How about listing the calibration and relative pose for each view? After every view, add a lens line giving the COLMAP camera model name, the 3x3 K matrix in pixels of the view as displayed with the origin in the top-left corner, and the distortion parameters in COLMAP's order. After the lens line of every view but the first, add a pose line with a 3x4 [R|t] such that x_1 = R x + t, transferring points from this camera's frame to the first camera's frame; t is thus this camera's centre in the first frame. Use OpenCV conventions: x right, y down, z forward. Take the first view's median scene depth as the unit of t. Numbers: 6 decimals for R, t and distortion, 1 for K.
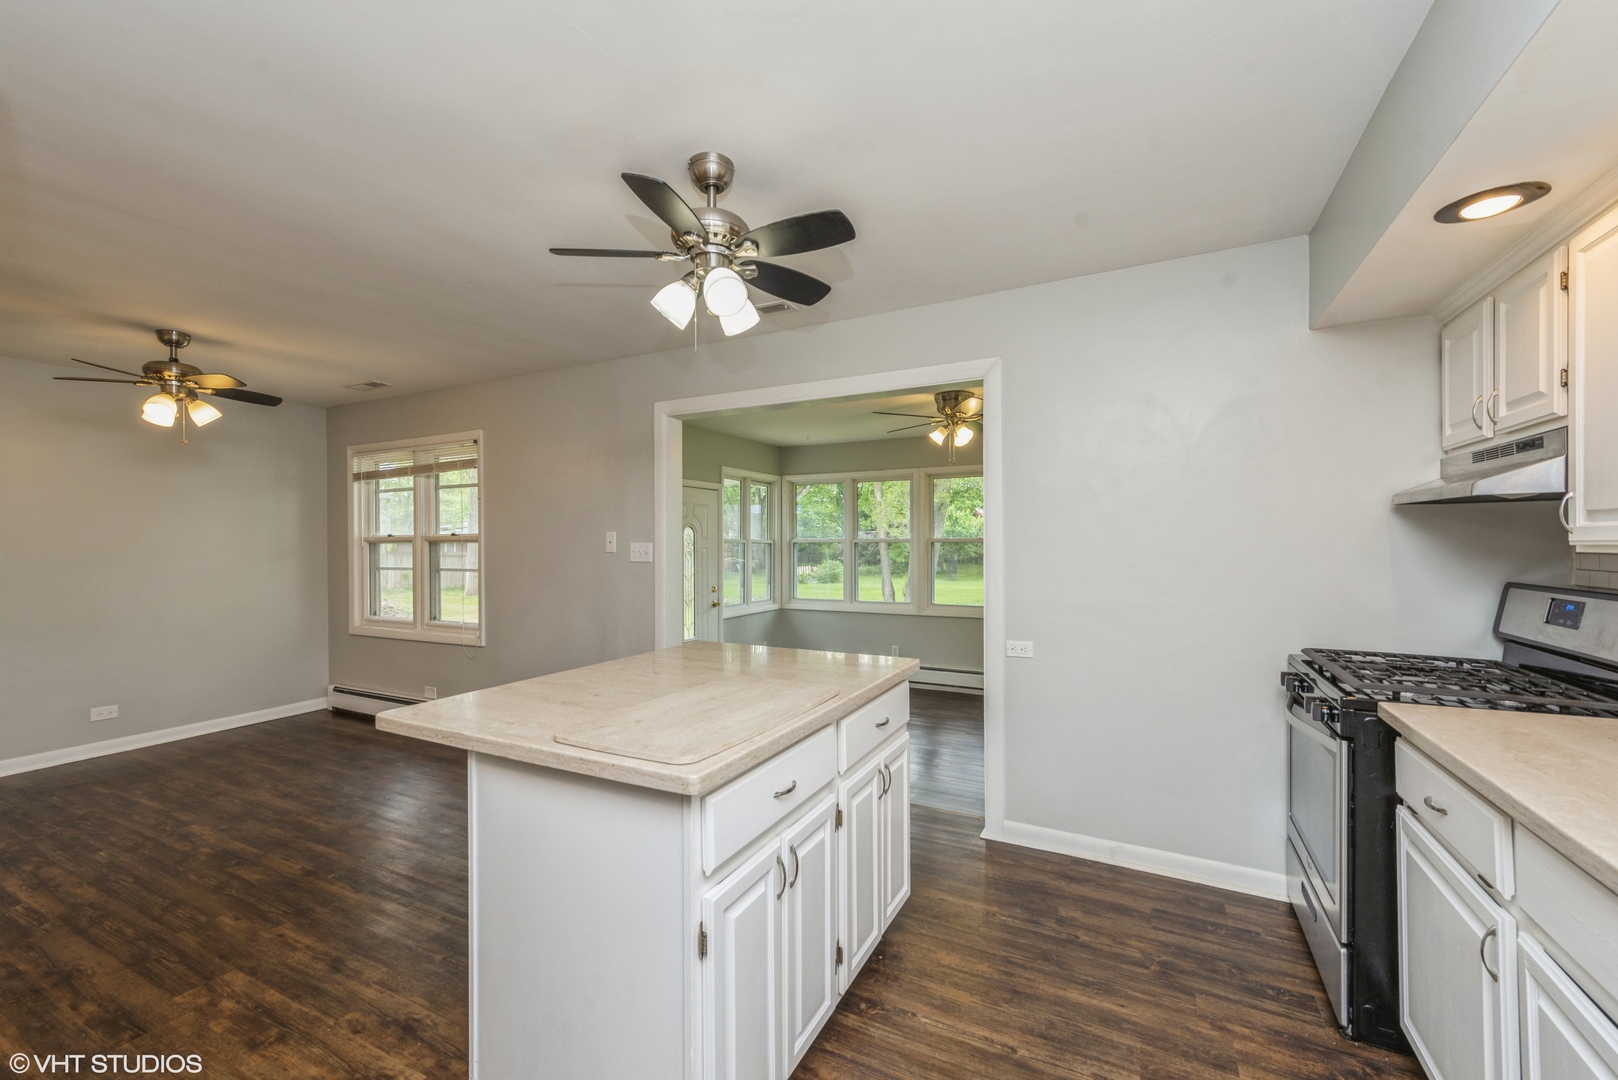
lens RADIAL K [[665.6, 0, 812.4], [0, 665.6, 546.6], [0, 0, 1]] dist [0.002878, -0.001328]
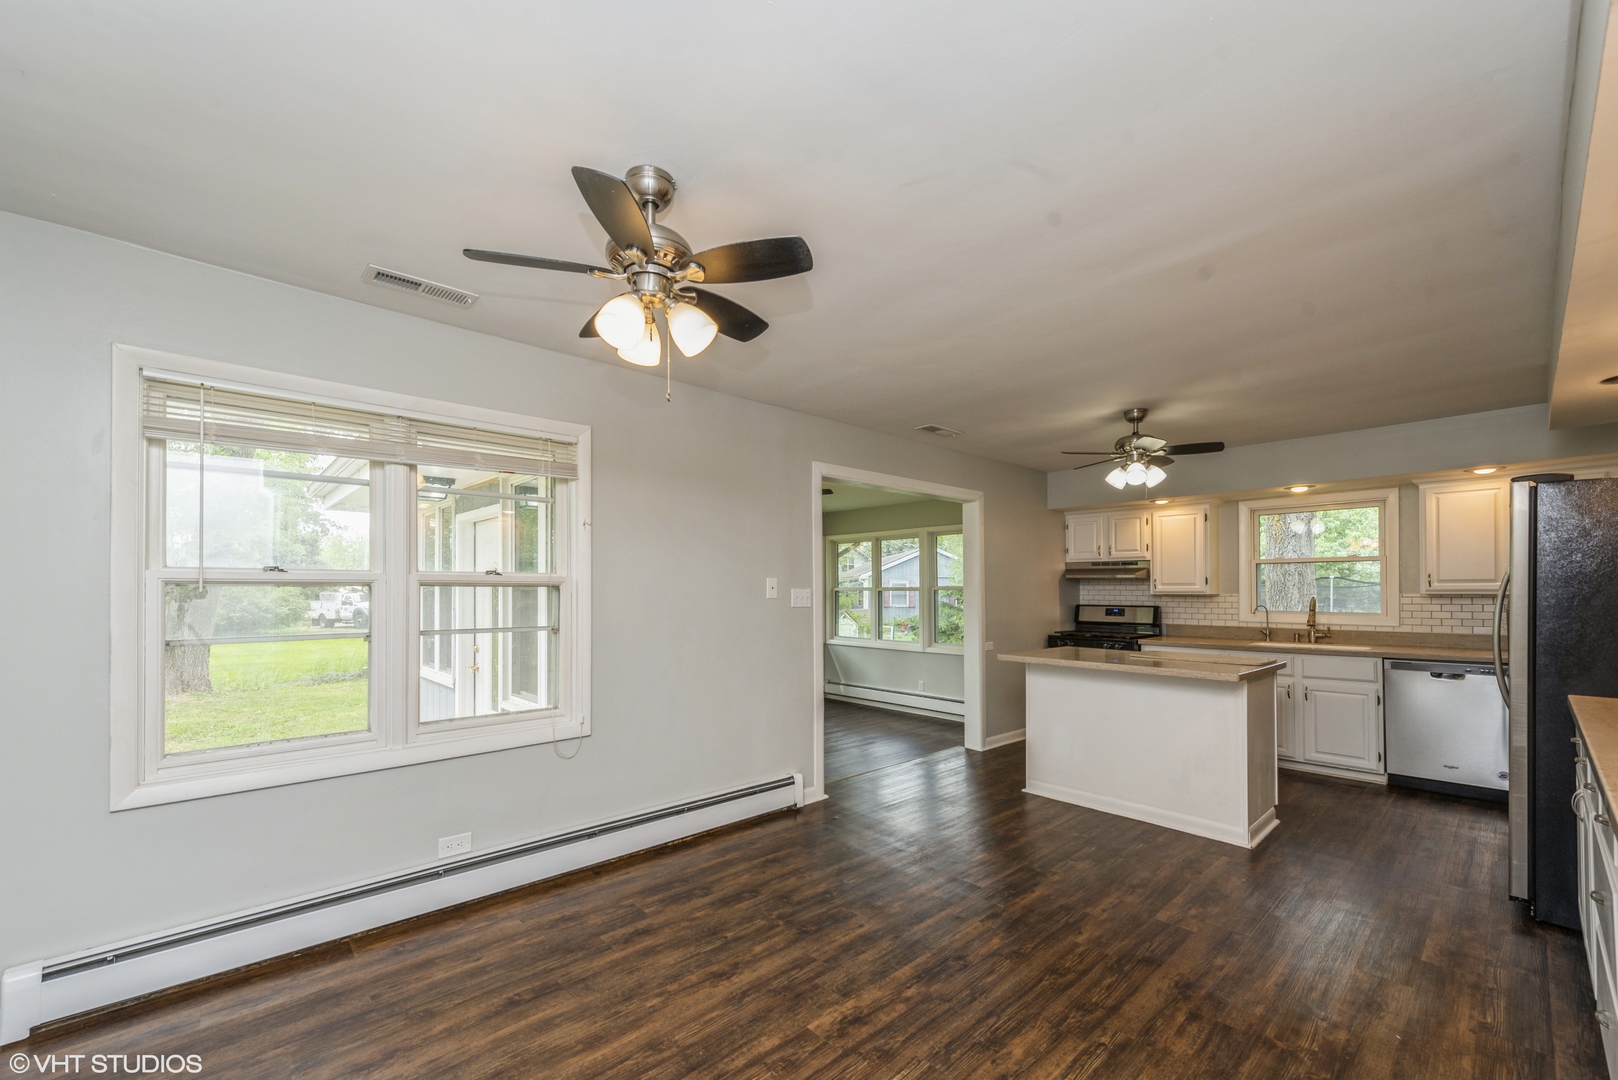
lens RADIAL K [[665.6, 0, 792.2], [0, 665.6, 587.3], [0, 0, 1]] dist [0.002878, -0.001328]
pose [[0.355483, 0.009073, 0.934639, -1.317532], [0.001555, 0.999946, -0.010299, 0.001537], [-0.934681, 0.005115, 0.355450, 0.672593]]
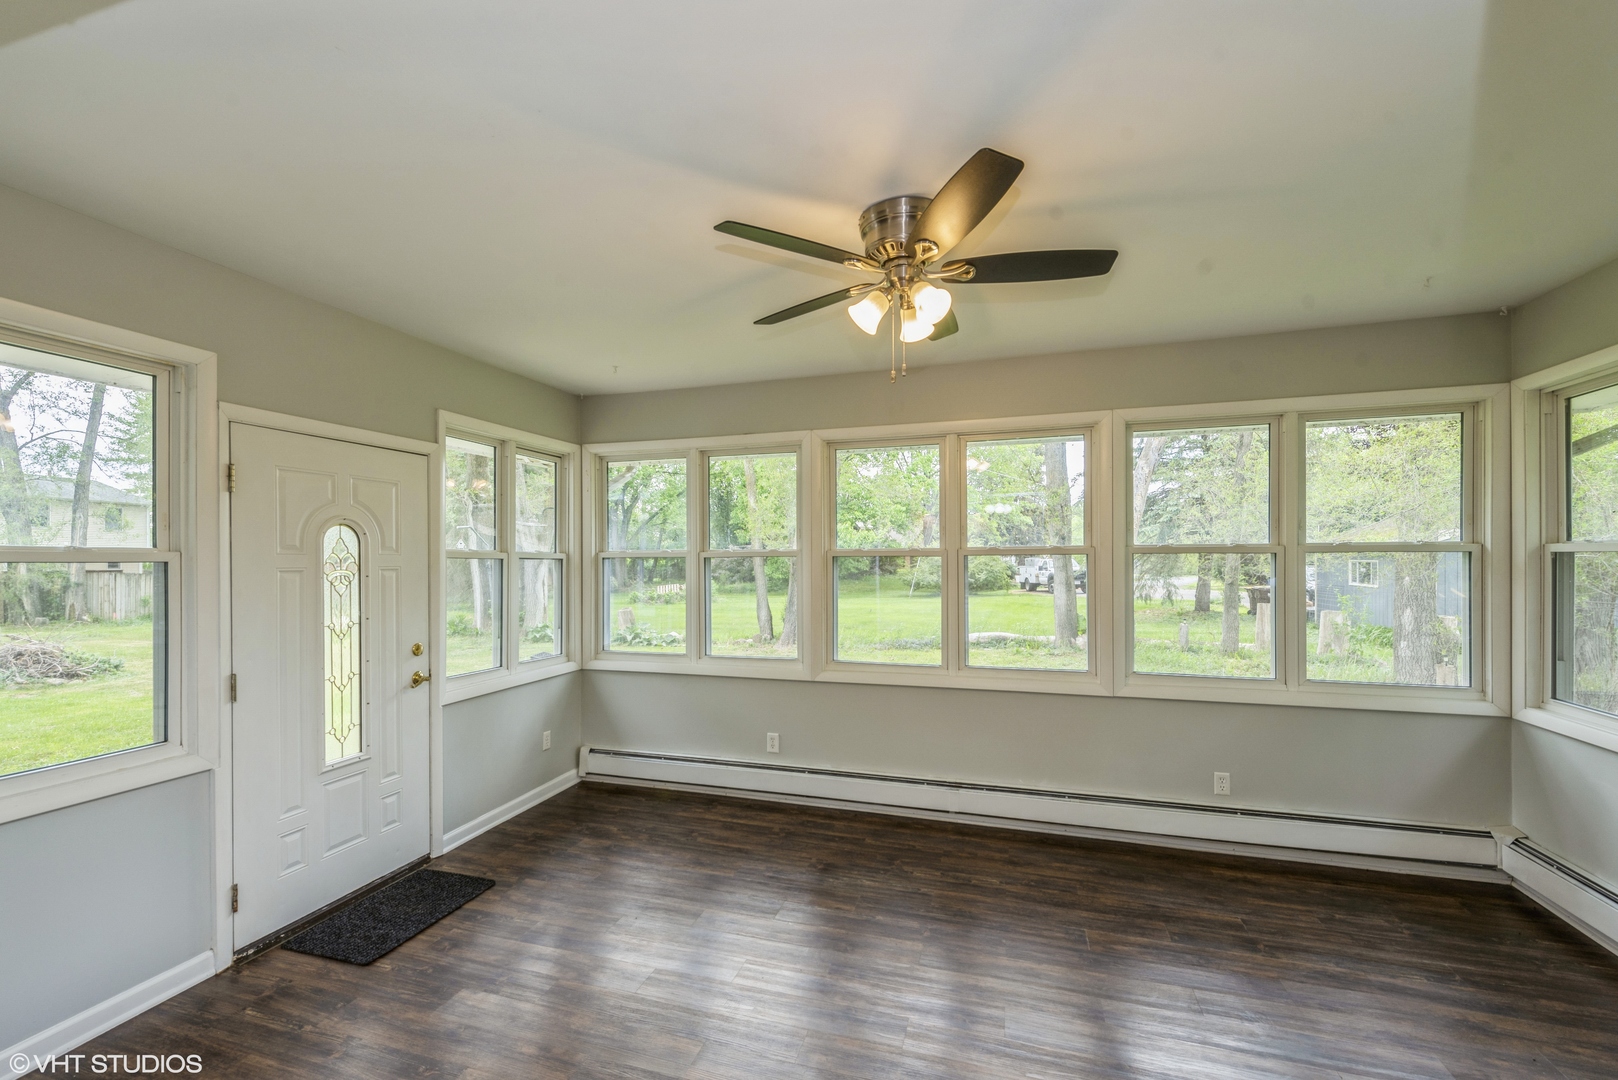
lens RADIAL K [[701.3, 0, 802.9], [0, 701.3, 555.1], [0, 0, 1]] dist [0.000959, 0.000023]
pose [[0.986086, -0.002585, 0.166213, 0.047018], [0.004037, 0.999957, -0.008397, -0.002152], [-0.166184, 0.008951, 0.986054, 0.376799]]
